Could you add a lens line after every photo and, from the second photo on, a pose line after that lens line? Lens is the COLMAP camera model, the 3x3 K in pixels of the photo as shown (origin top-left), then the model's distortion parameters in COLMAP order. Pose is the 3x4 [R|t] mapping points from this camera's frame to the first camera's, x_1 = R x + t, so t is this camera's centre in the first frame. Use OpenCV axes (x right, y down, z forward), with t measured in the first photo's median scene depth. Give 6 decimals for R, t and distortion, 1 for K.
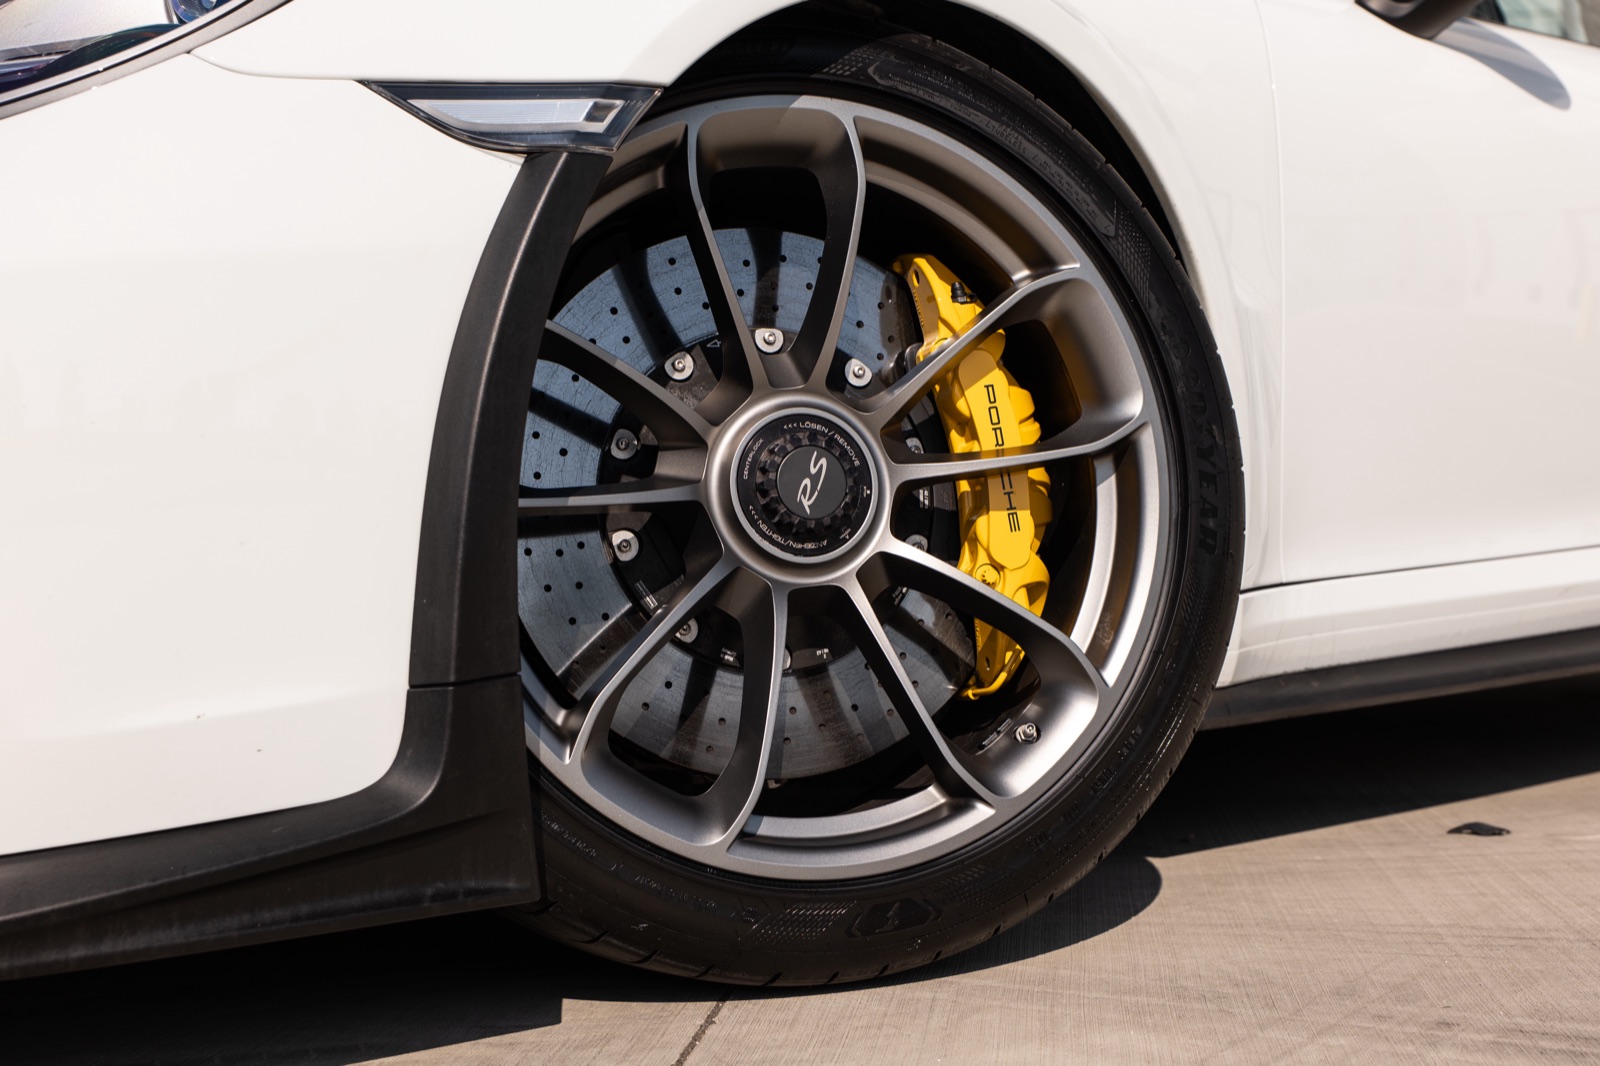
lens RADIAL K [[2307.3, 0, 811.9], [0, 2307.3, 535.2], [0, 0, 1]] dist [-0.009349, 0.000000]
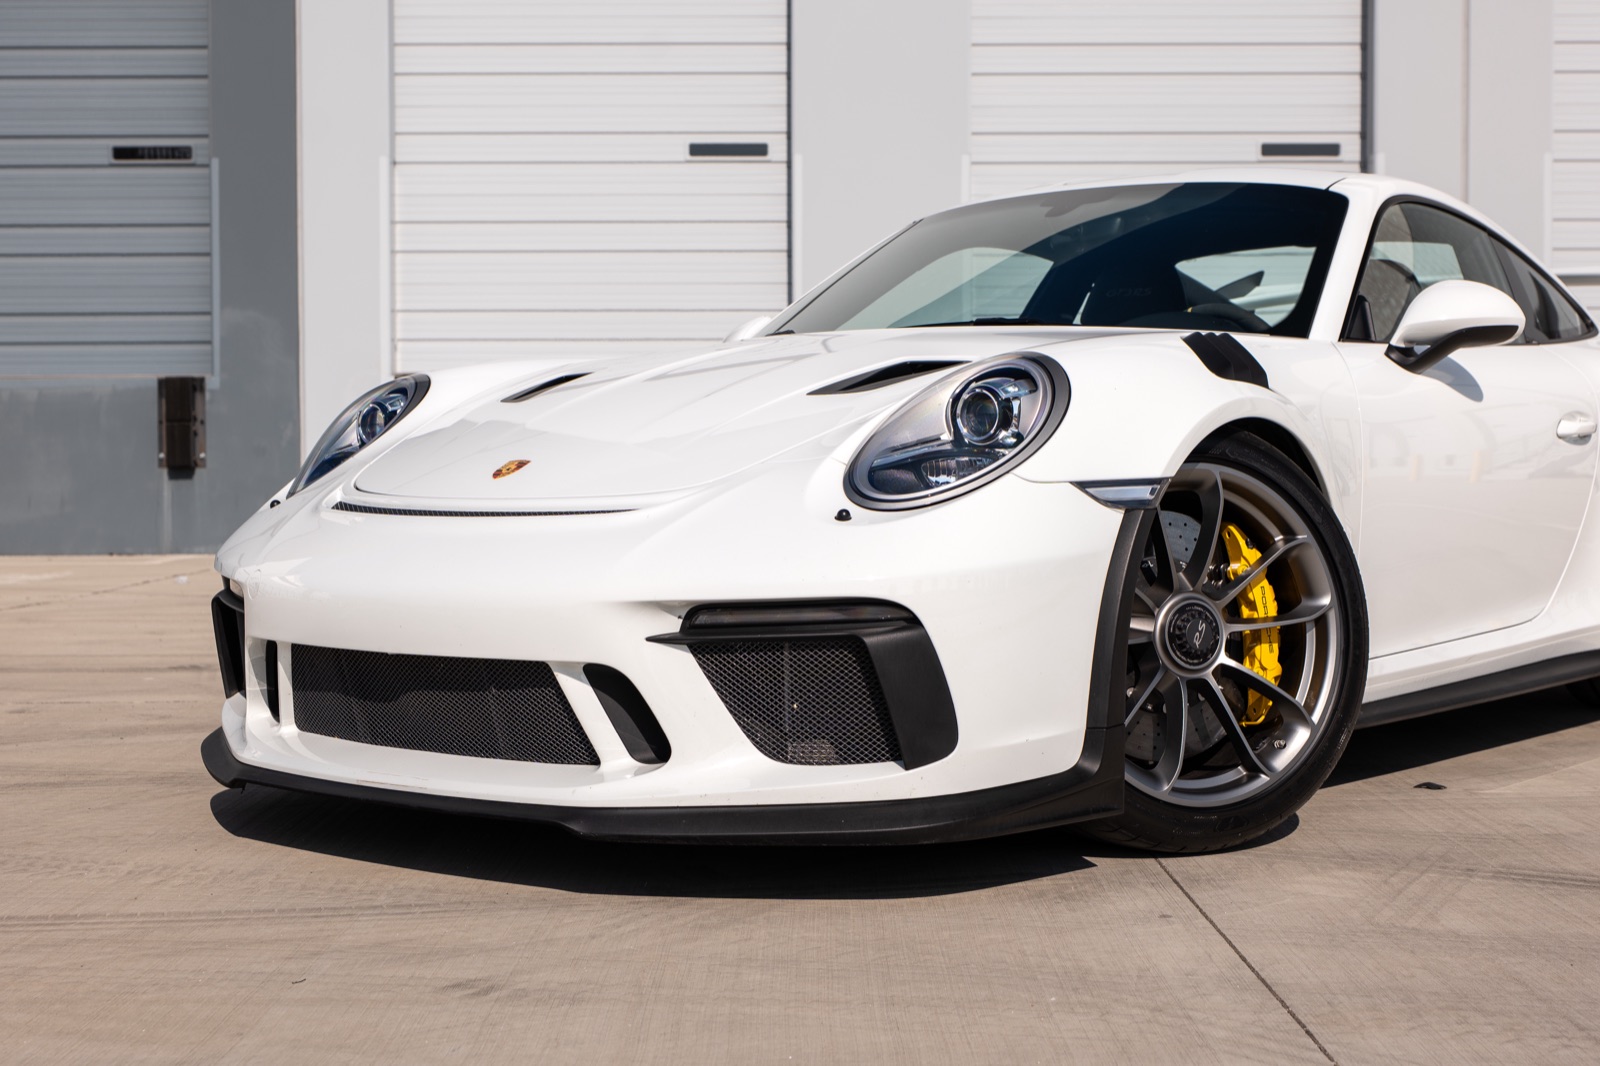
lens RADIAL K [[2307.3, 0, 805.7], [0, 2307.3, 538.0], [0, 0, 1]] dist [-0.009349, 0.000000]
pose [[0.993232, 0.032120, 0.111620, -0.631440], [-0.036075, 0.998784, 0.033592, -0.176651], [-0.110405, -0.037391, 0.993183, -1.198221]]
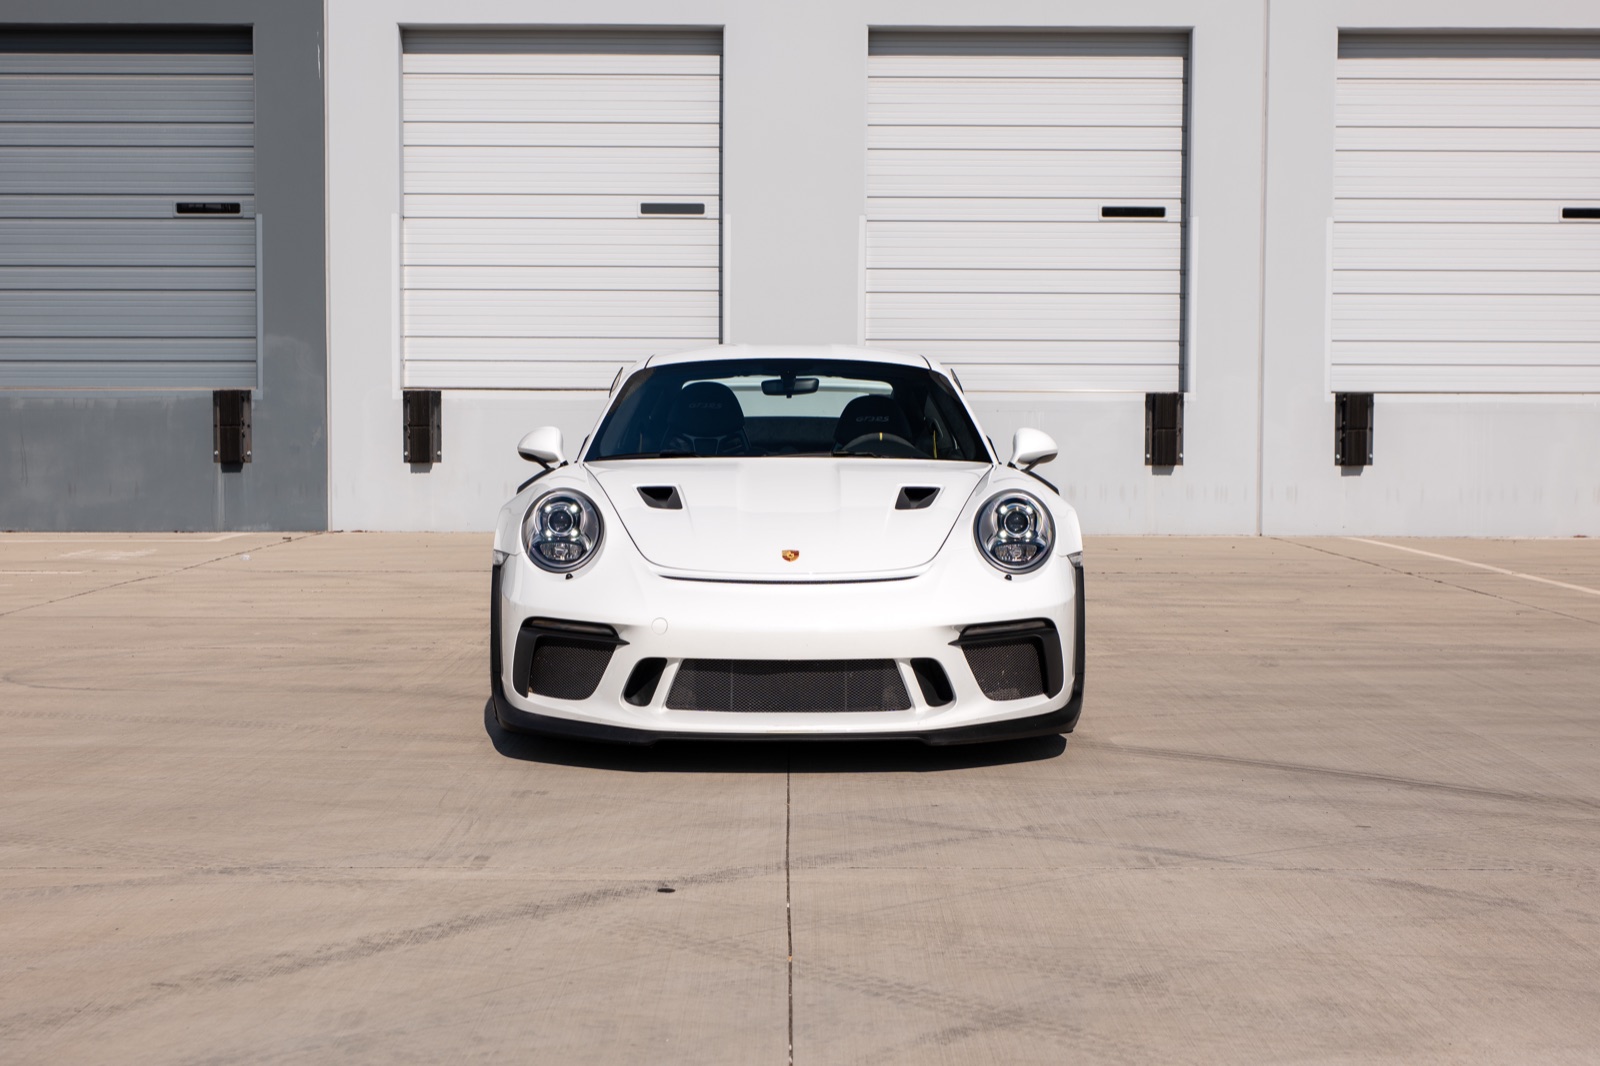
lens RADIAL K [[2307.3, 0, 789.9], [0, 2307.3, 530.2], [0, 0, 1]] dist [-0.009349, 0.000000]
pose [[0.993309, 0.036750, 0.109488, -0.574530], [-0.042451, 0.997836, 0.050205, -0.410698], [-0.107406, -0.054517, 0.992719, -3.440172]]
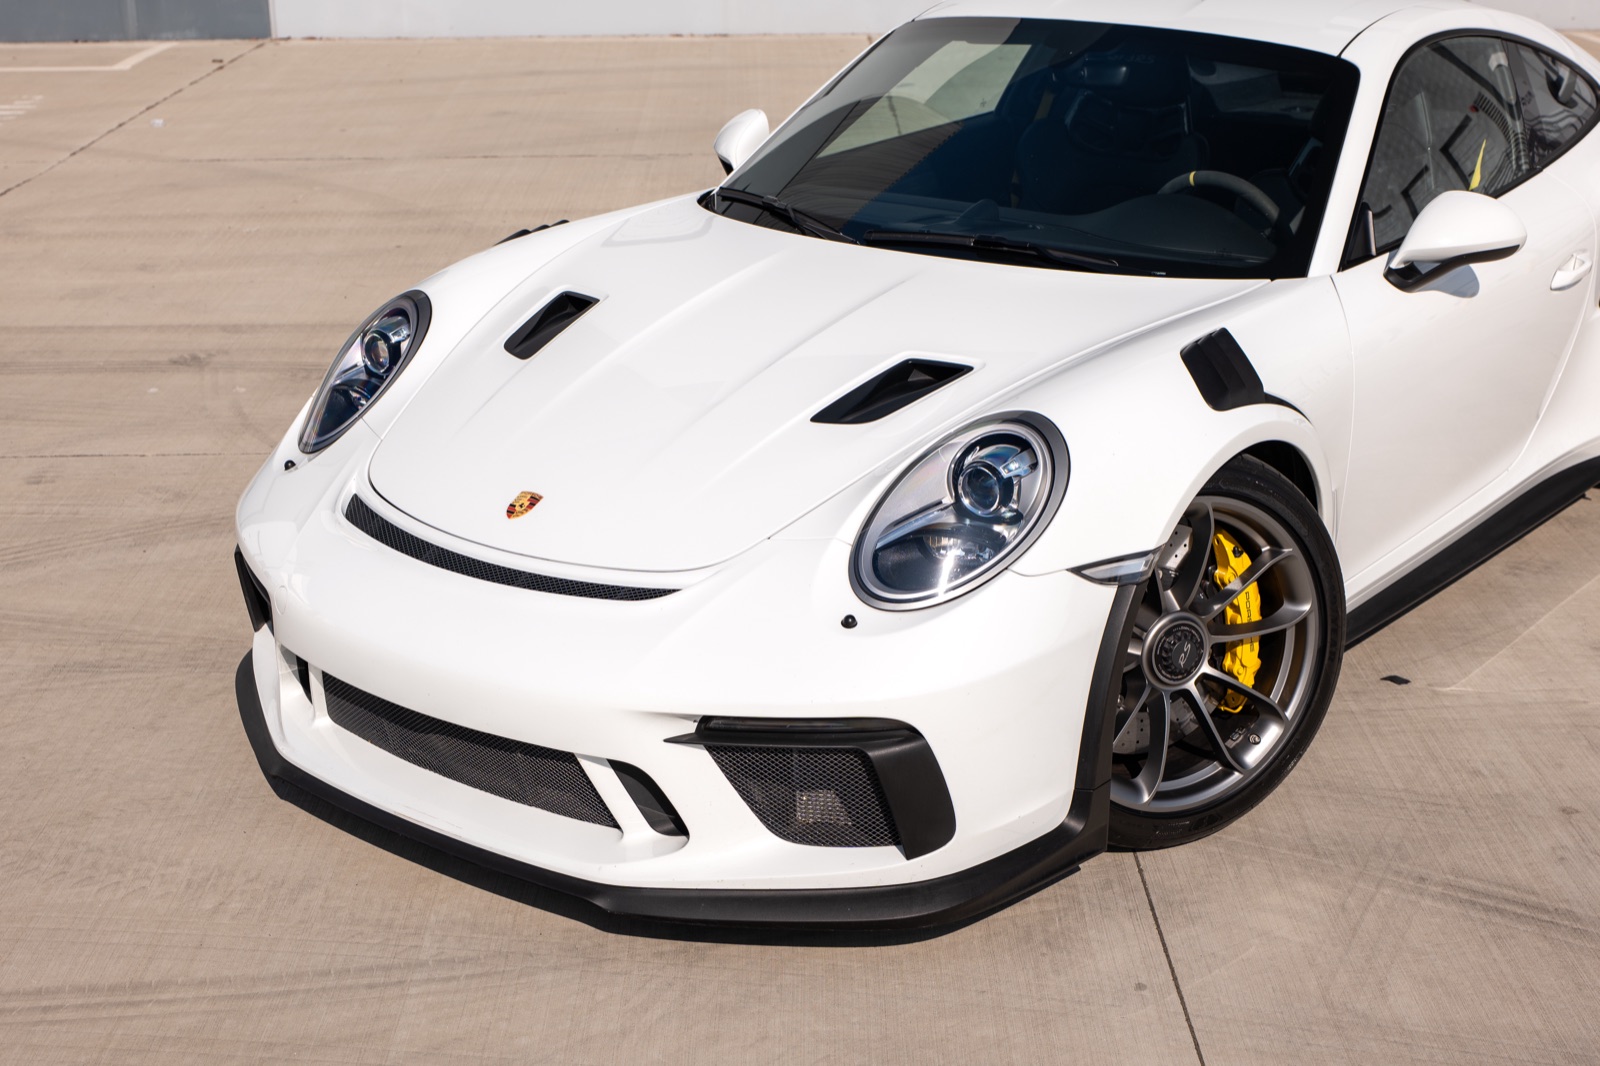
lens RADIAL K [[2307.3, 0, 801.3], [0, 2307.3, 568.7], [0, 0, 1]] dist [-0.009349, 0.000000]
pose [[0.992391, -0.009340, 0.122771, -0.676696], [-0.033275, 0.939670, 0.340461, -0.893833], [-0.118544, -0.341956, 0.932209, -1.143404]]
